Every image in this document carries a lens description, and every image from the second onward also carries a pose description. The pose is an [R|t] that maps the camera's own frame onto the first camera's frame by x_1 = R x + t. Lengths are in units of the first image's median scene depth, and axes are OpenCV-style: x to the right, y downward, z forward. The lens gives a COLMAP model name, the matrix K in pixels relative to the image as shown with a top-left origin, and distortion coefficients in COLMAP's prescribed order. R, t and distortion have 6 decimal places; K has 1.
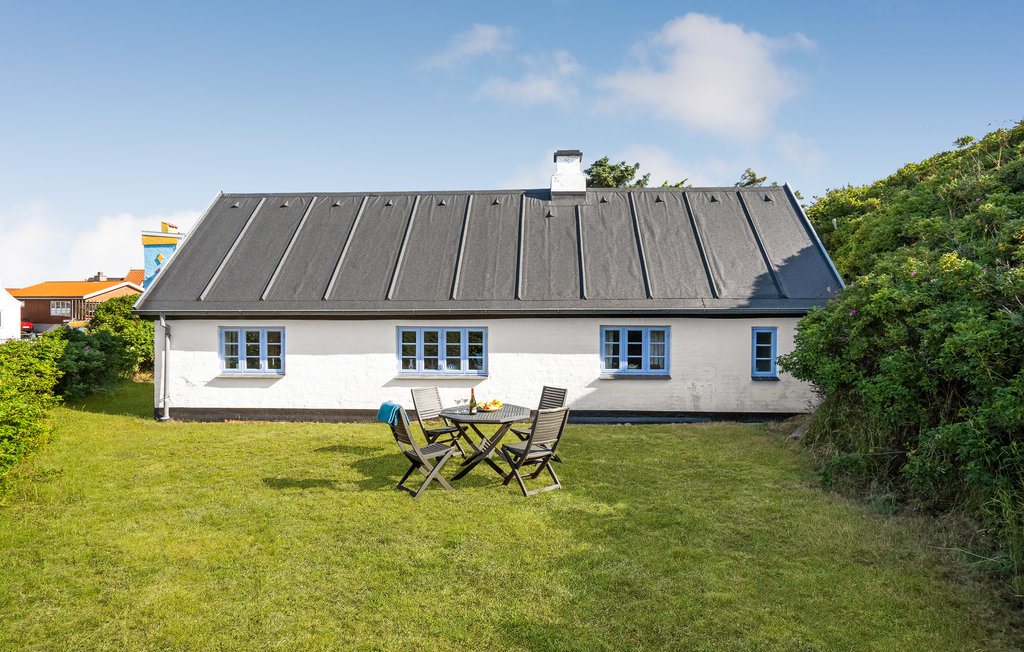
lens RADIAL K [[566.6, 0, 508.8], [0, 566.6, 322.9], [0, 0, 1]] dist [-0.023152, 0.000665]
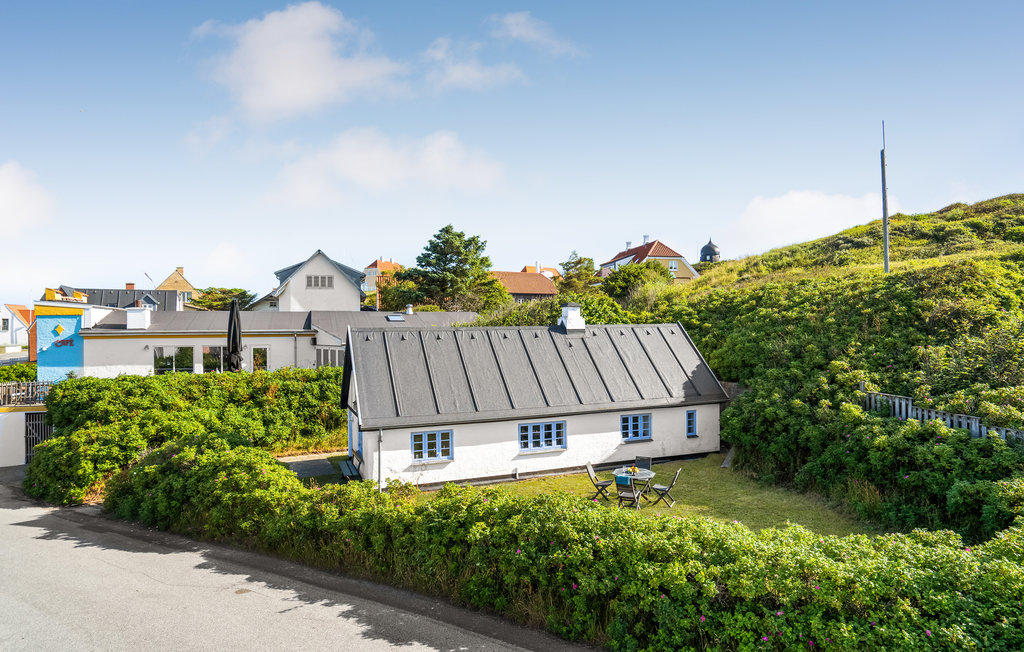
lens RADIAL K [[566.6, 0, 516.6], [0, 566.6, 326.6], [0, 0, 1]] dist [-0.023152, 0.000665]
pose [[0.911212, -0.005268, 0.411903, -0.895363], [0.017993, 0.999473, -0.027024, -0.237840], [-0.411544, 0.032036, 0.910827, -0.543481]]
